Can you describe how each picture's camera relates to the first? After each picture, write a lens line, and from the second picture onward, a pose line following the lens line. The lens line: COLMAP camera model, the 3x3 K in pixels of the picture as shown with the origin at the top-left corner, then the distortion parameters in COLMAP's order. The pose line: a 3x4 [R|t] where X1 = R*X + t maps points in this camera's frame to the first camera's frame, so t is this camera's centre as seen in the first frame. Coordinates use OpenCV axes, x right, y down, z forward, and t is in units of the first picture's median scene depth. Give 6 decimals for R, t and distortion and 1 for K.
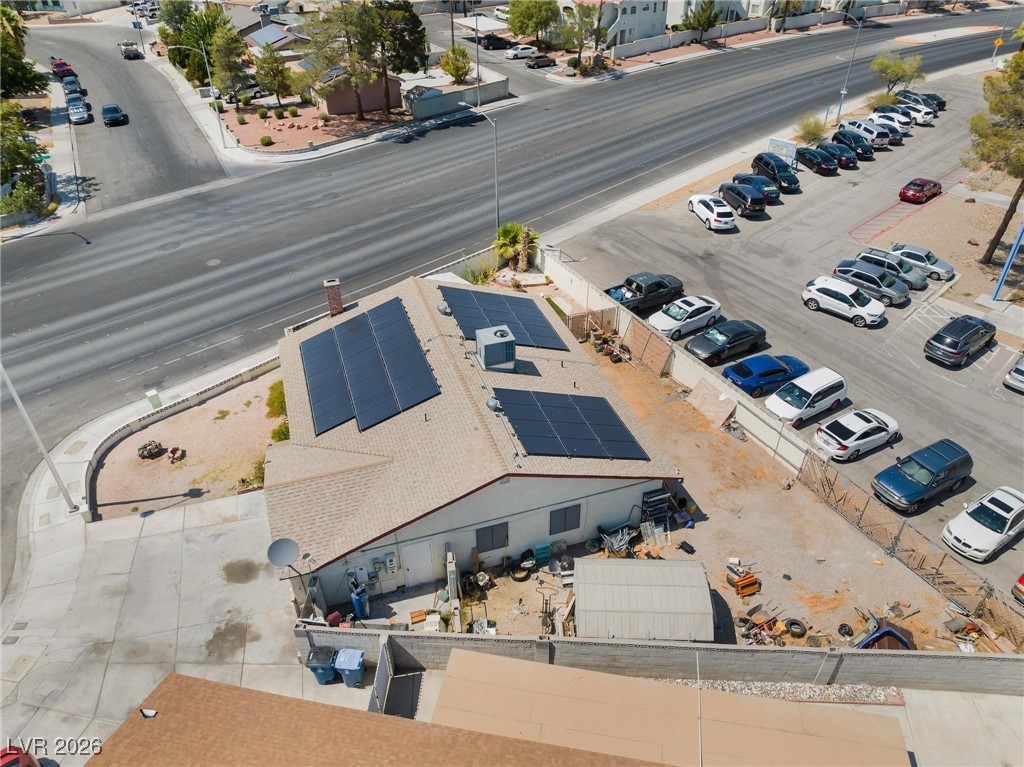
lens RADIAL K [[722.9, 0, 515.1], [0, 722.9, 384.1], [0, 0, 1]] dist [-0.045561, 0.017552]
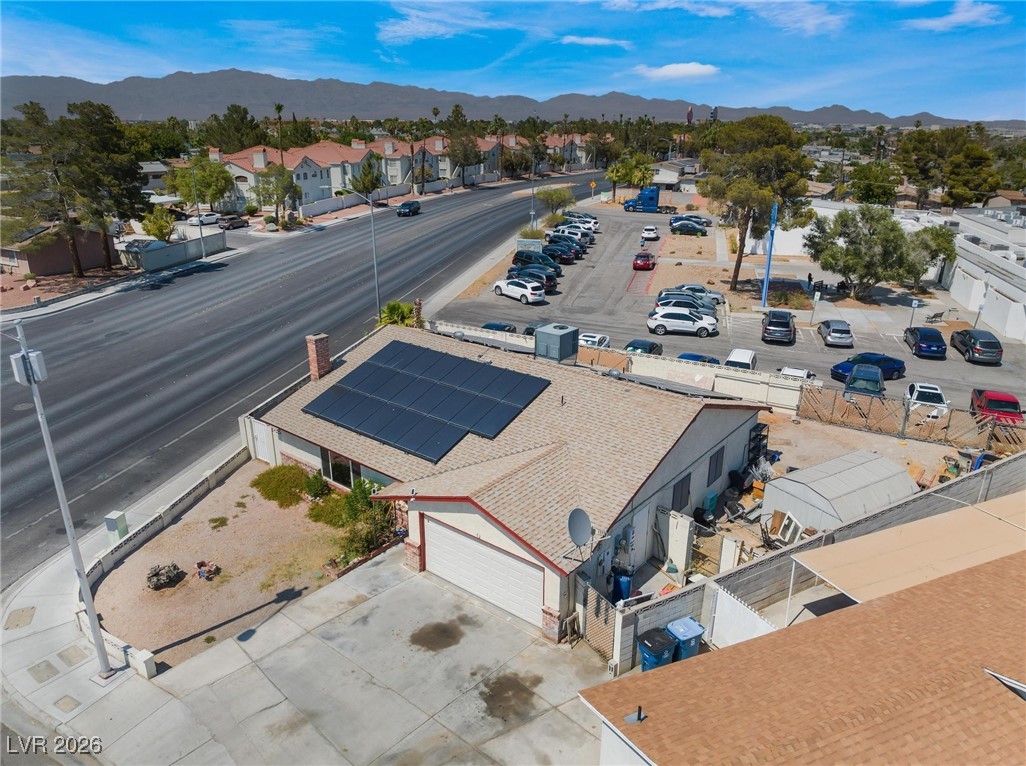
lens RADIAL K [[724.3, 0, 516.2], [0, 724.3, 383.5], [0, 0, 1]] dist [-0.045561, 0.017552]
pose [[0.842507, -0.180986, 0.507372, -0.281706], [0.307863, 0.934668, -0.177808, 0.076067], [-0.442043, 0.306005, 0.843183, 0.110497]]
